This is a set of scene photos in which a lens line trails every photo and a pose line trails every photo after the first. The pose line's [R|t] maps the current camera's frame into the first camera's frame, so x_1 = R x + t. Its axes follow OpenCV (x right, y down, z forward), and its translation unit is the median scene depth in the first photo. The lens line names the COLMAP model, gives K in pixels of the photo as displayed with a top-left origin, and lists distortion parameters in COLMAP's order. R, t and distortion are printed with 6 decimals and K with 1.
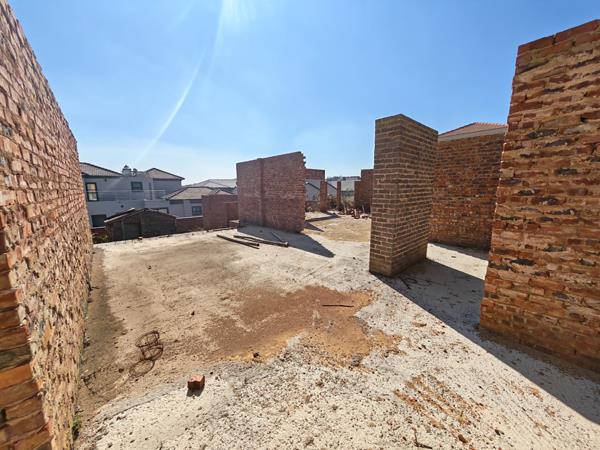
lens RADIAL K [[222.8, 0, 299.1], [0, 222.8, 225.1], [0, 0, 1]] dist [-0.002491, -0.000074]
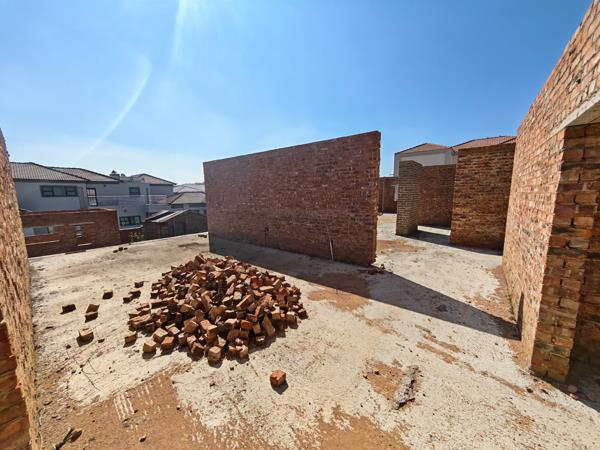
lens RADIAL K [[222.8, 0, 299.1], [0, 222.8, 225.1], [0, 0, 1]] dist [-0.002491, -0.000074]
pose [[0.988210, -0.030924, 0.149947, -0.199838], [0.032898, 0.999401, -0.010696, 0.027522], [-0.149527, 0.015503, 0.988636, -0.201473]]
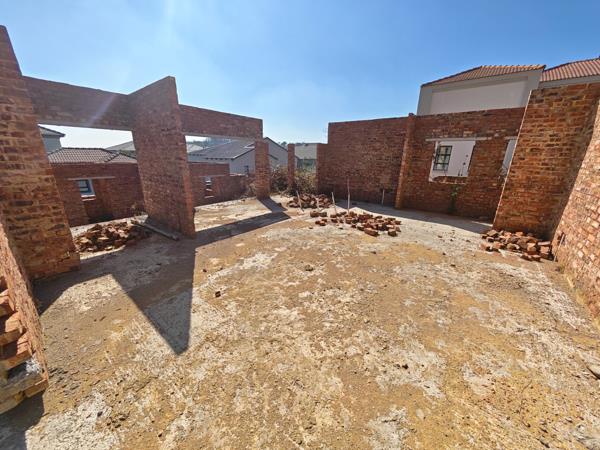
lens RADIAL K [[222.8, 0, 299.1], [0, 222.8, 225.1], [0, 0, 1]] dist [-0.002491, -0.000074]
pose [[0.986120, -0.031937, 0.162936, 0.096806], [0.007359, 0.988769, 0.149271, -0.070364], [-0.165874, -0.146000, 0.975279, 0.390135]]
